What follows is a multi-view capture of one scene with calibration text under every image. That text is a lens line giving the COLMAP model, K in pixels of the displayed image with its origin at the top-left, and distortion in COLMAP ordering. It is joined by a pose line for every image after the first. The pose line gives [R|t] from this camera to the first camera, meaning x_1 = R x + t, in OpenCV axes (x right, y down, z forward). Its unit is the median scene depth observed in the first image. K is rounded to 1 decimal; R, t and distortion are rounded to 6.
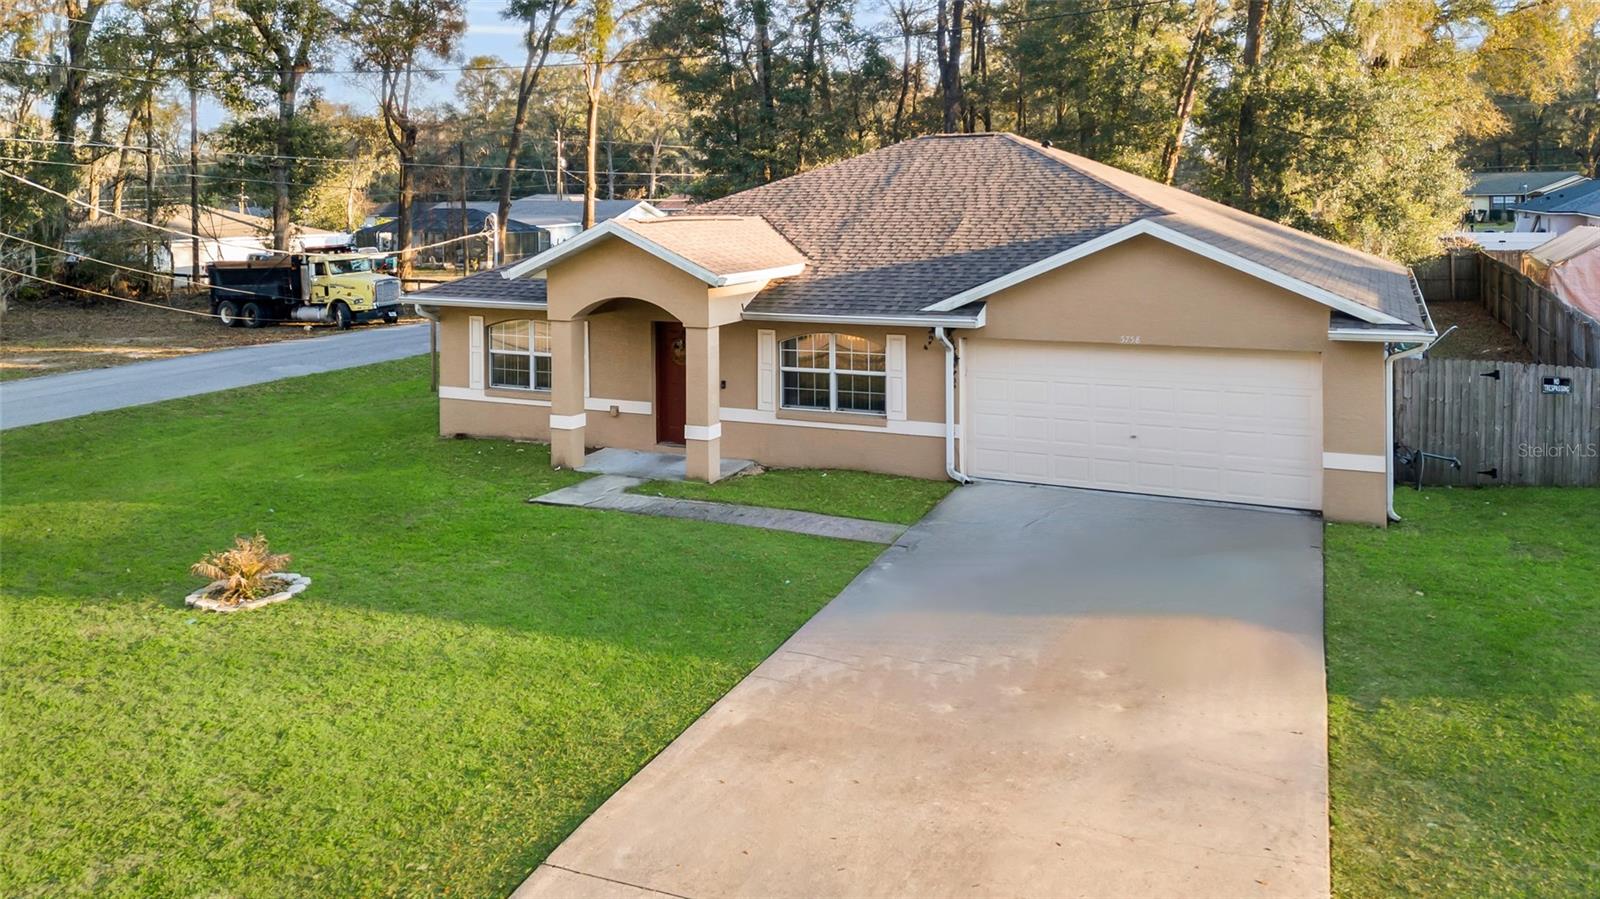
lens RADIAL K [[1043.8, 0, 786.8], [0, 1043.8, 450.9], [0, 0, 1]] dist [0.029290, -0.010169]
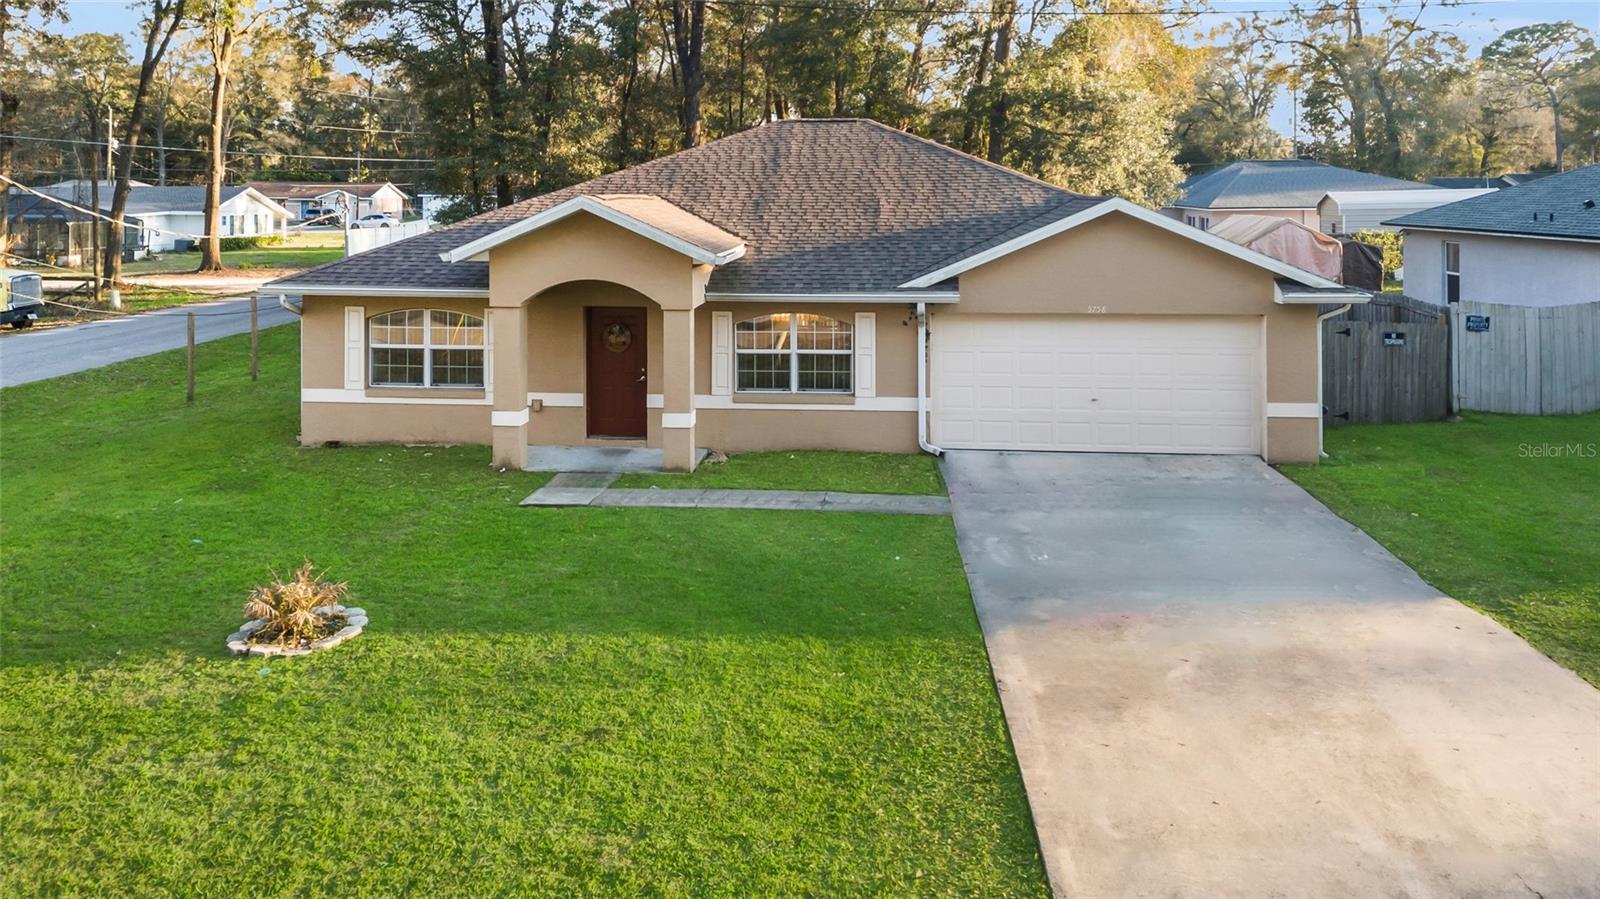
lens RADIAL K [[1043.8, 0, 804.3], [0, 1043.8, 449.2], [0, 0, 1]] dist [0.029290, -0.010169]
pose [[0.954355, -0.065488, 0.291405, -0.256304], [0.063090, 0.997852, 0.017627, -0.000681], [-0.291934, 0.001562, 0.956437, 0.052213]]
